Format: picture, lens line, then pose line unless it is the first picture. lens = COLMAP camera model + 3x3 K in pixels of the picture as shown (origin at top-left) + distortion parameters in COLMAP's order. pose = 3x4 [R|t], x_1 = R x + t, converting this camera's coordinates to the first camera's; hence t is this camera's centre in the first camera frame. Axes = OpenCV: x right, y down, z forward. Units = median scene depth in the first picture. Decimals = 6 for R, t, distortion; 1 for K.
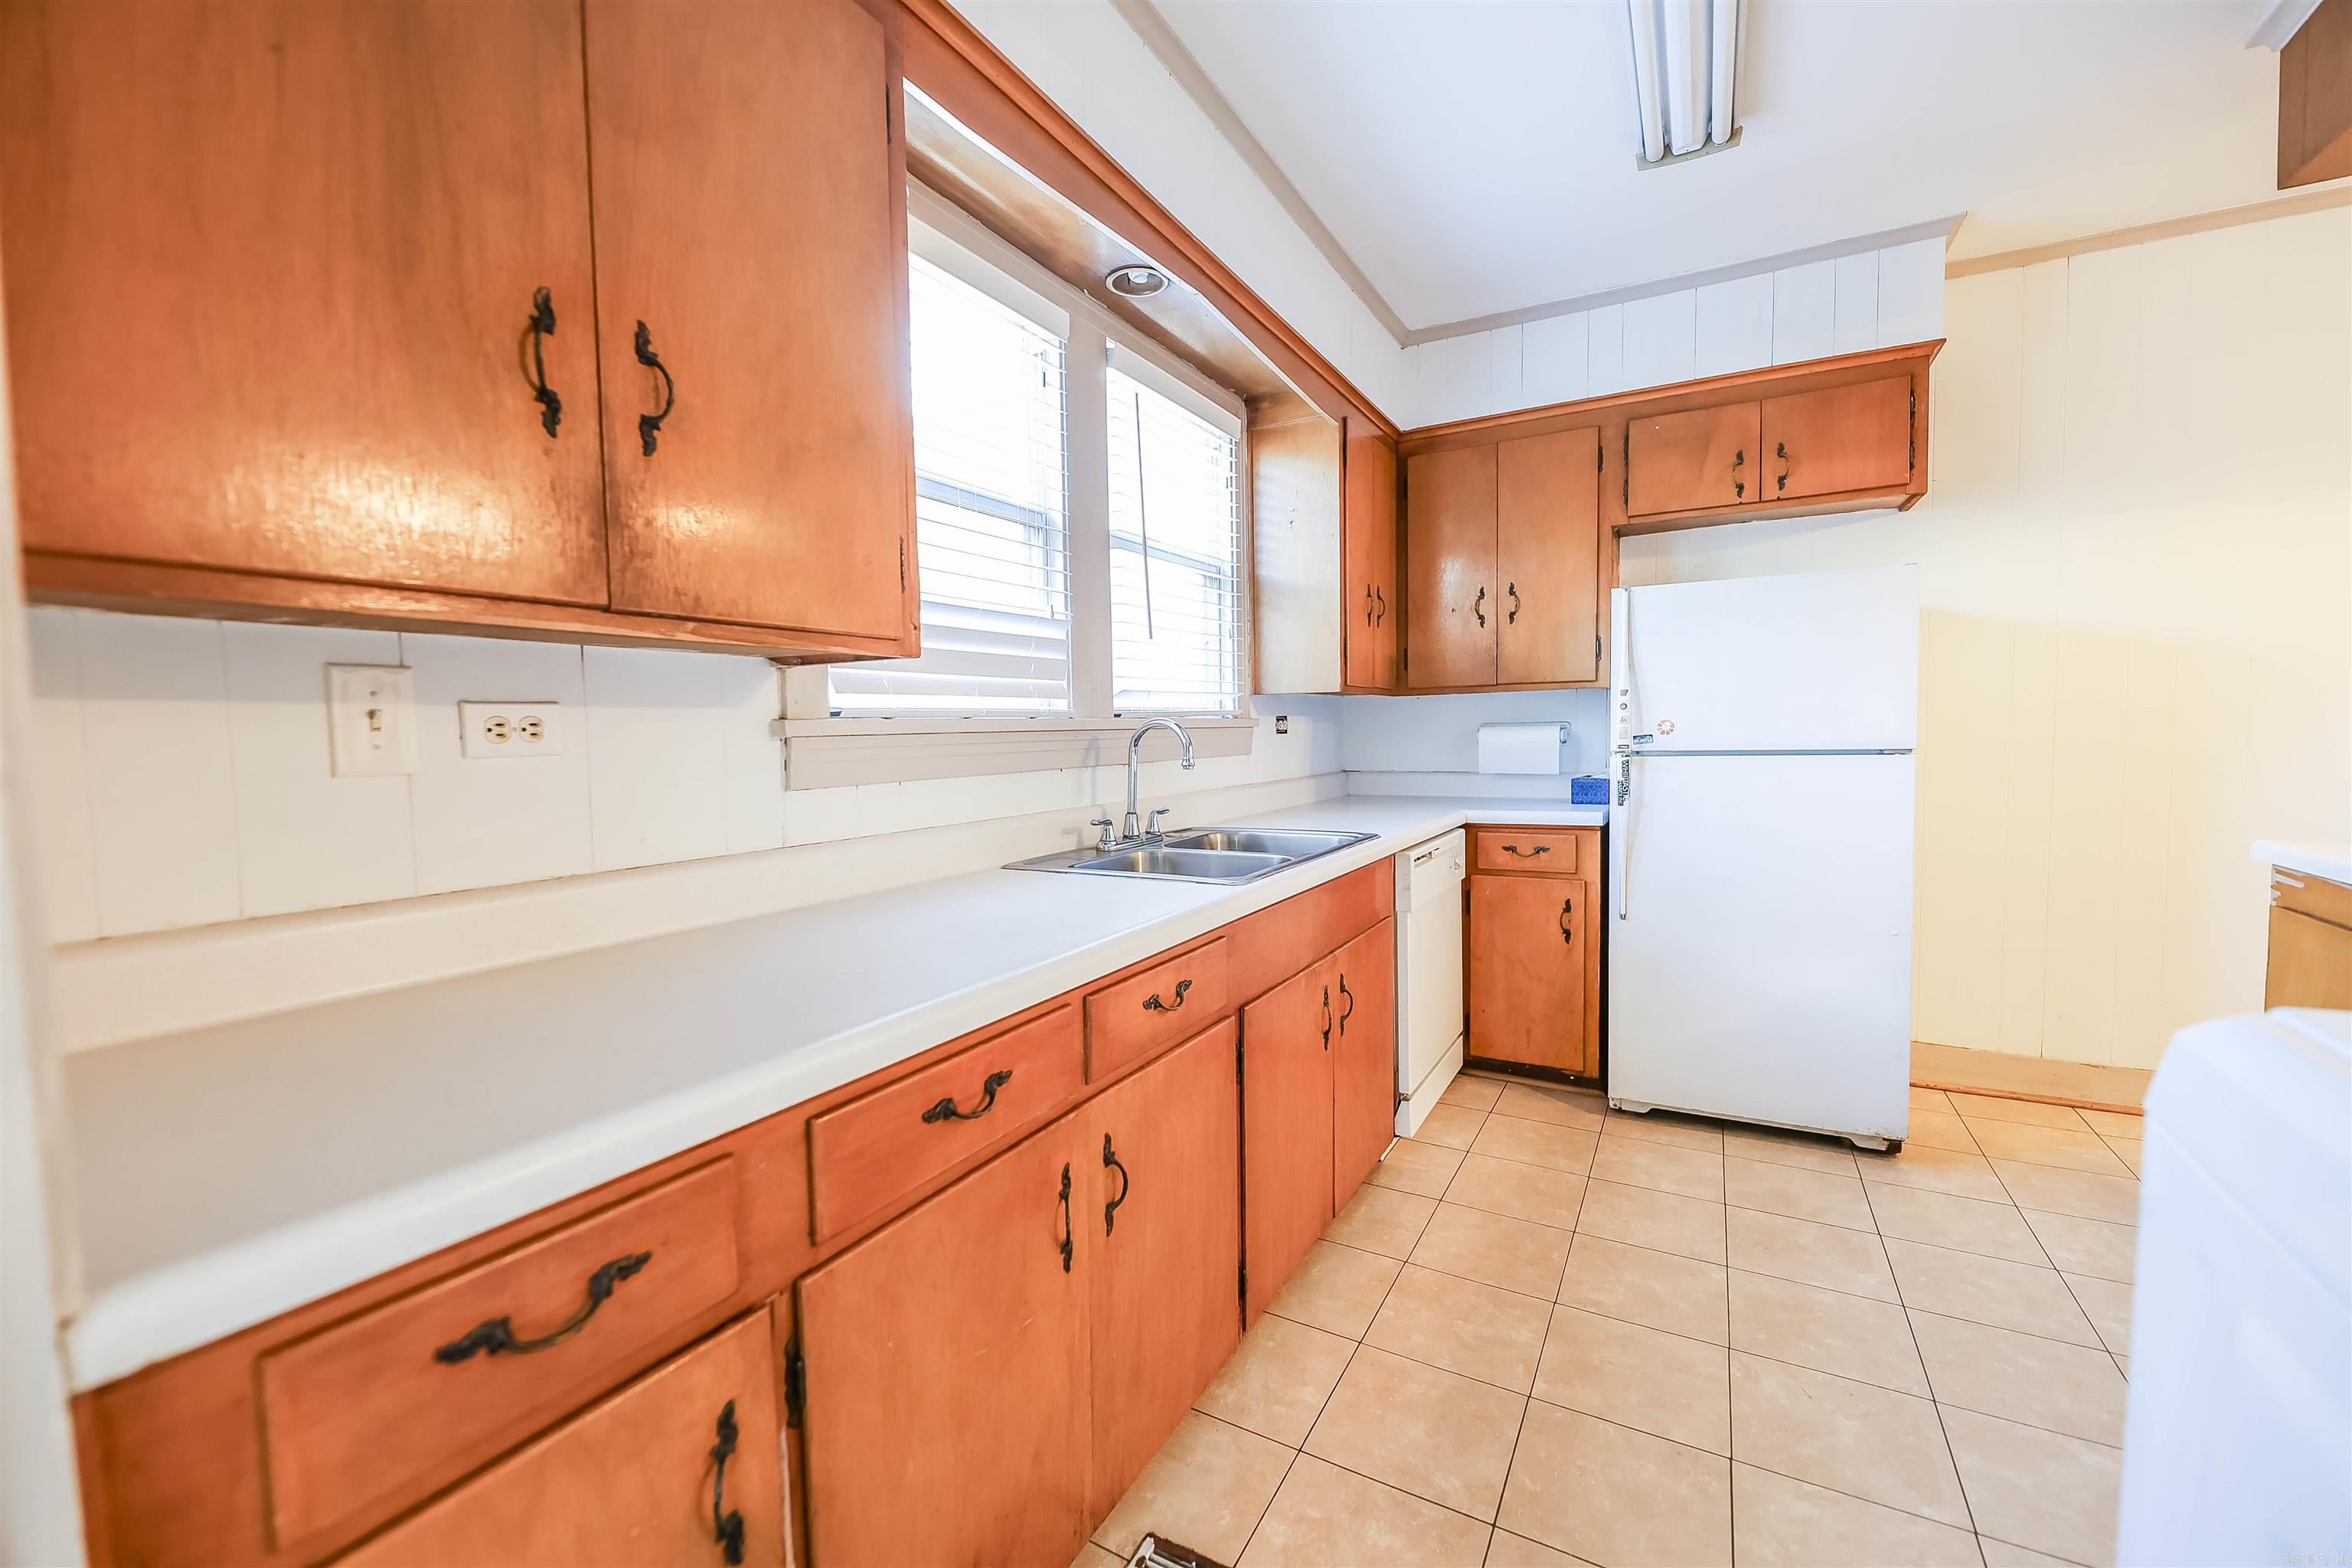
lens RADIAL K [[945.9, 0, 1187.2], [0, 945.9, 786.4], [0, 0, 1]] dist [-0.002832, -0.001732]
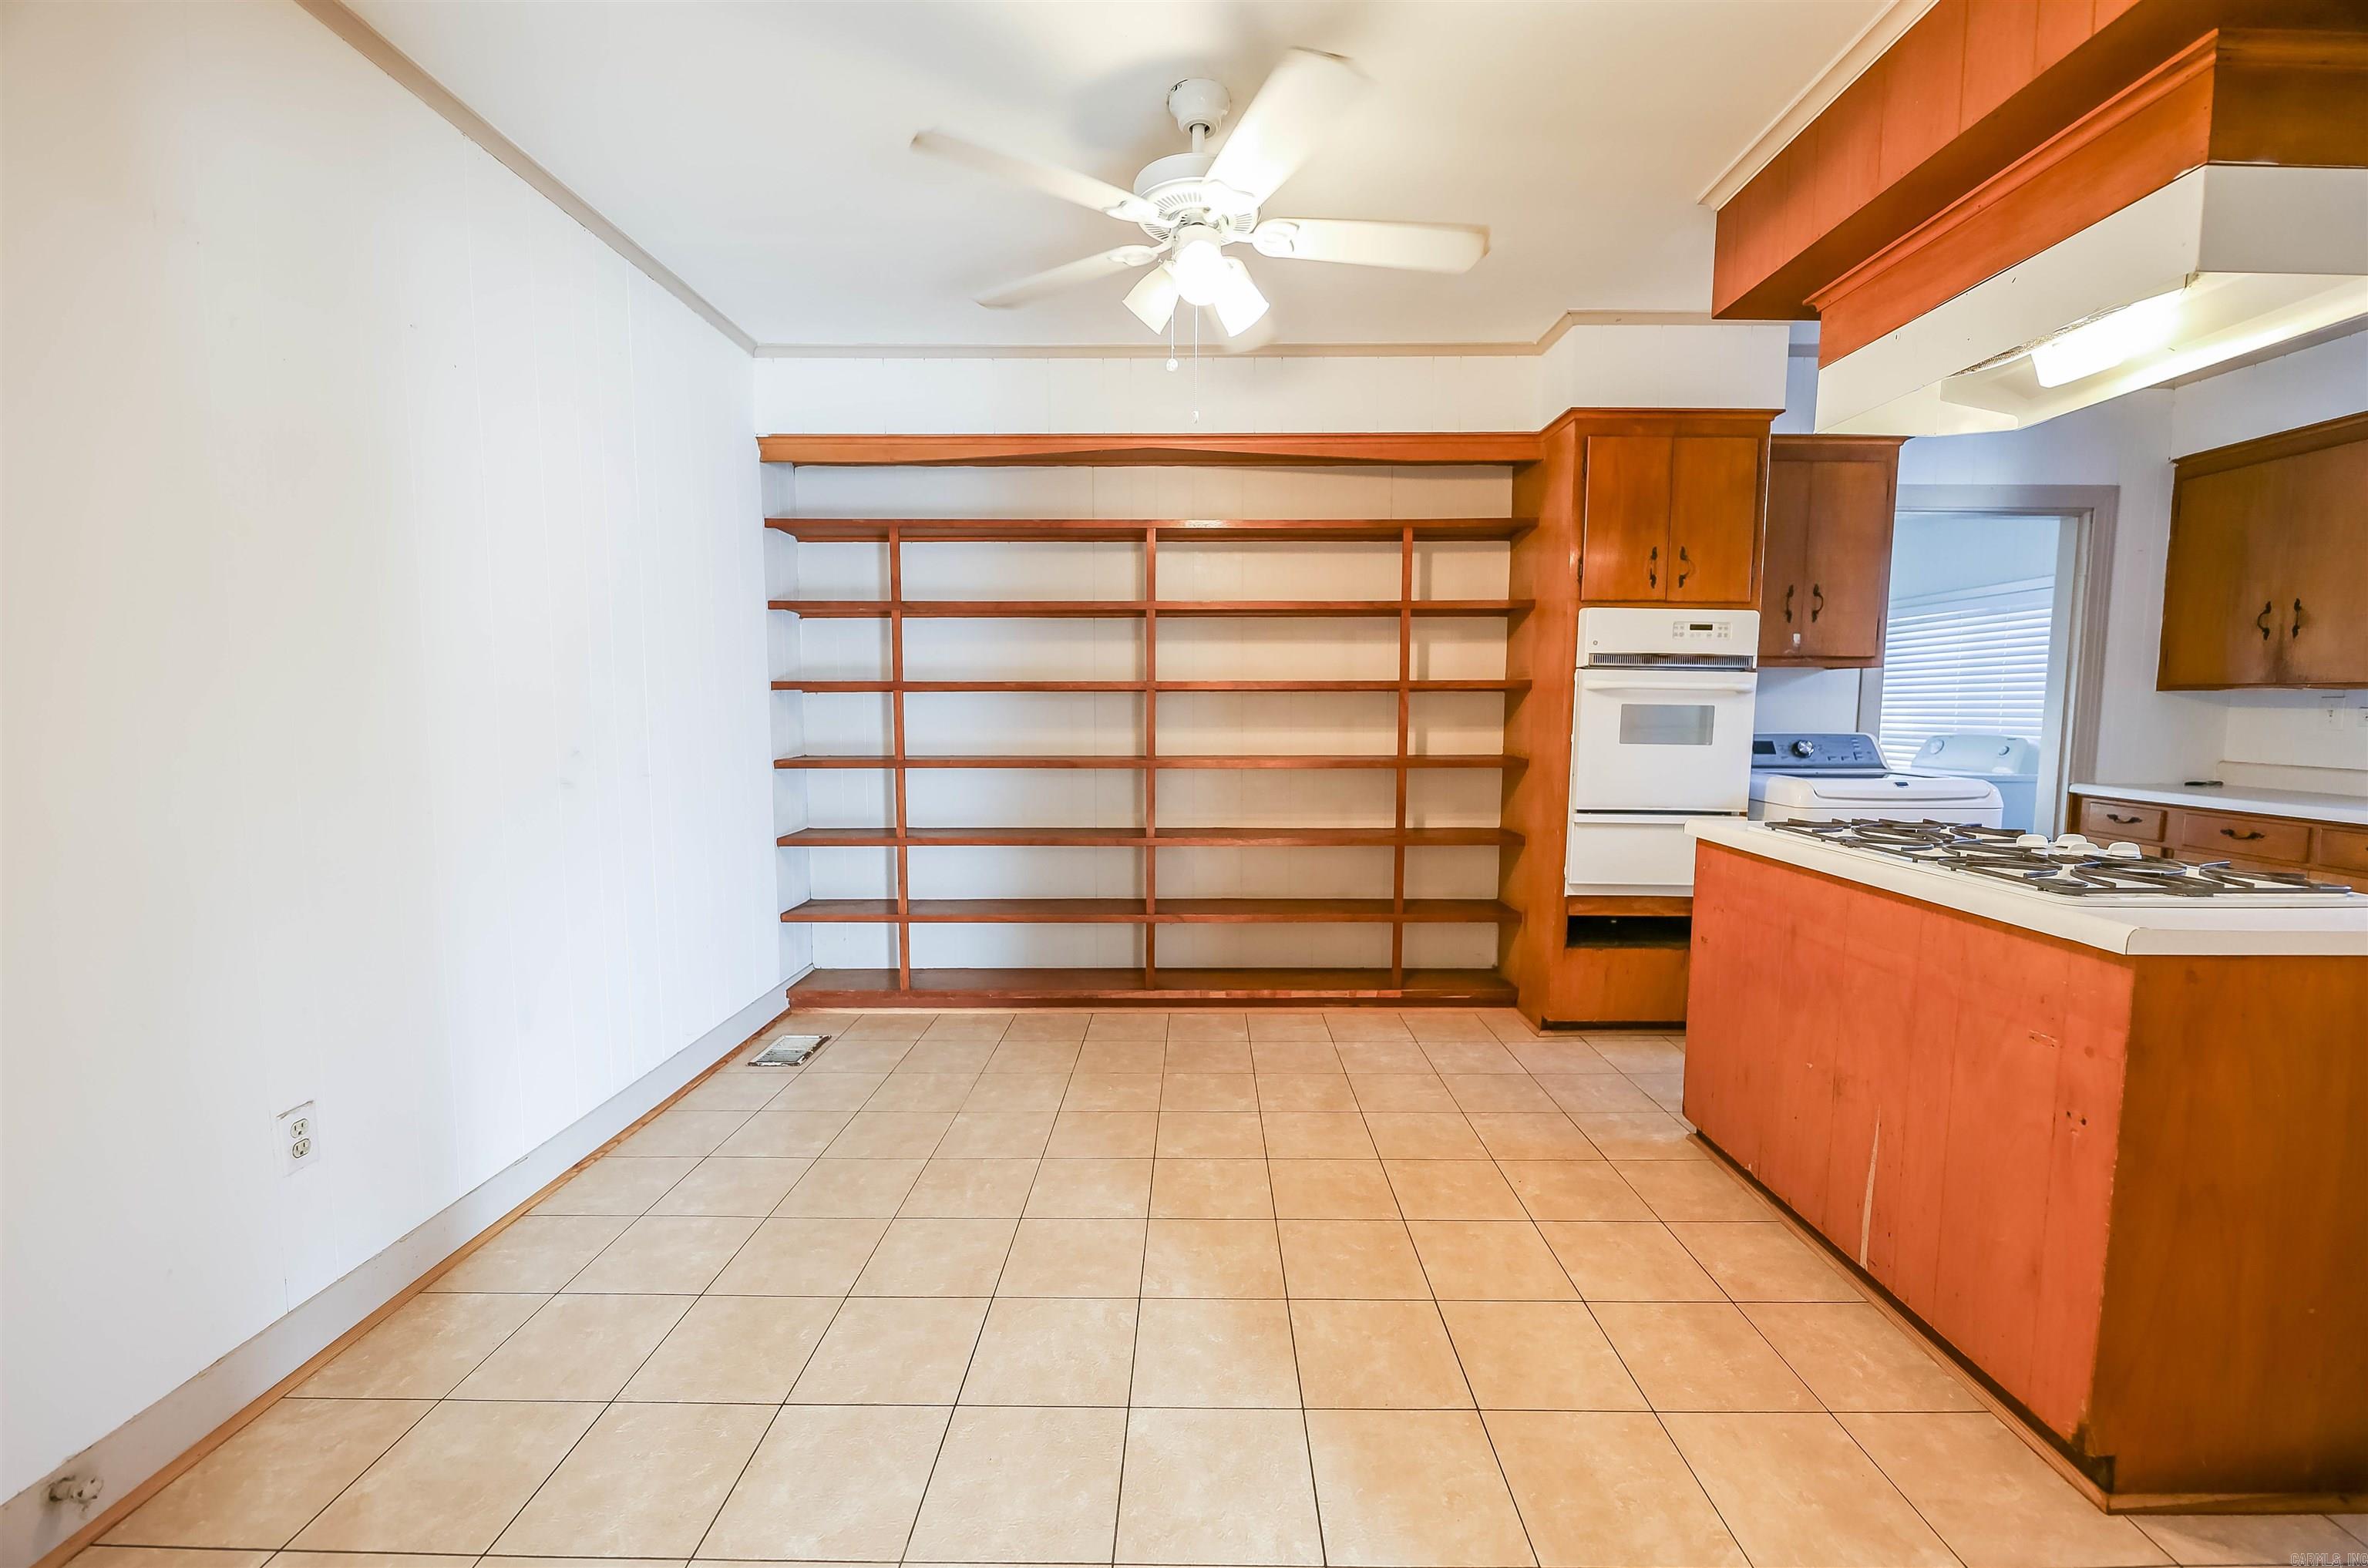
lens RADIAL K [[951.7, 0, 1185.4], [0, 951.7, 788.2], [0, 0, 1]] dist [-0.004382, -0.001089]
pose [[-0.880359, 0.055490, -0.471051, 1.799662], [-0.017502, 0.988656, 0.149172, -0.098093], [0.473985, 0.139569, -0.869401, 0.839614]]
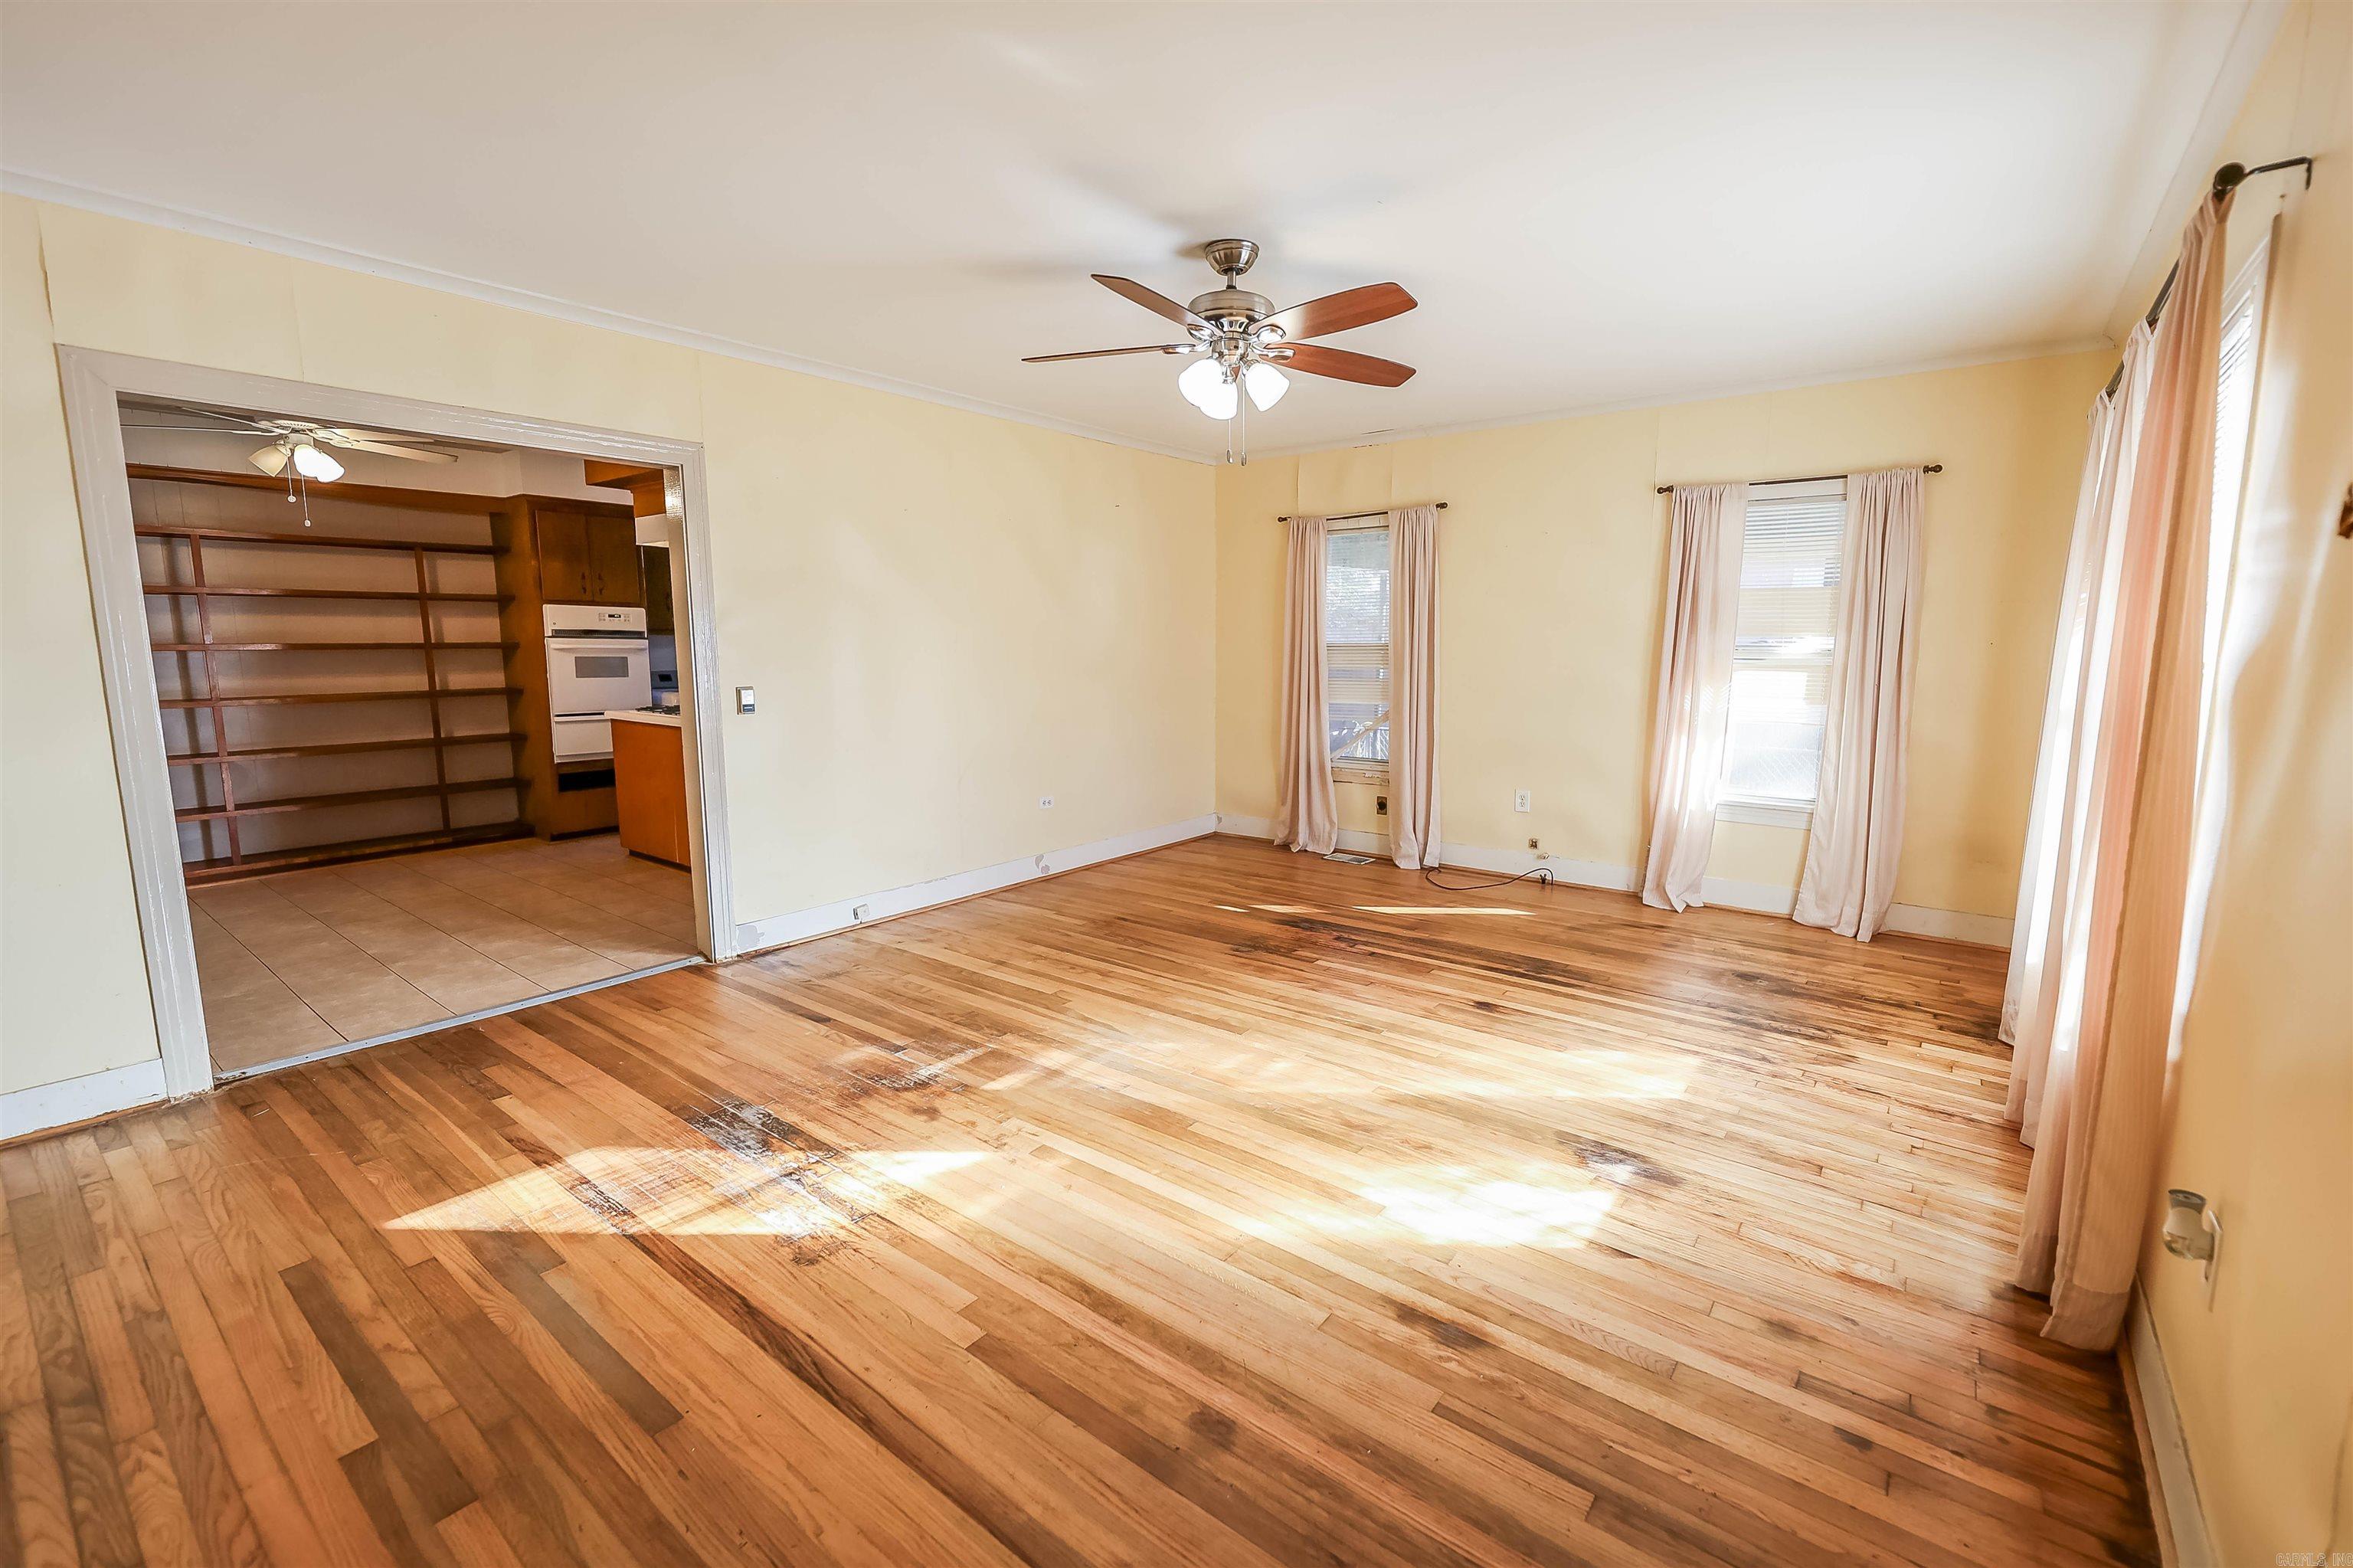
lens RADIAL K [[946.3, 0, 1154.3], [0, 946.3, 785.8], [0, 0, 1]] dist [-0.002832, -0.001732]
pose [[-0.161757, 0.164530, -0.973018, 2.795217], [-0.062154, 0.982347, 0.176440, -0.219932], [0.984871, 0.089017, -0.148675, 1.801325]]
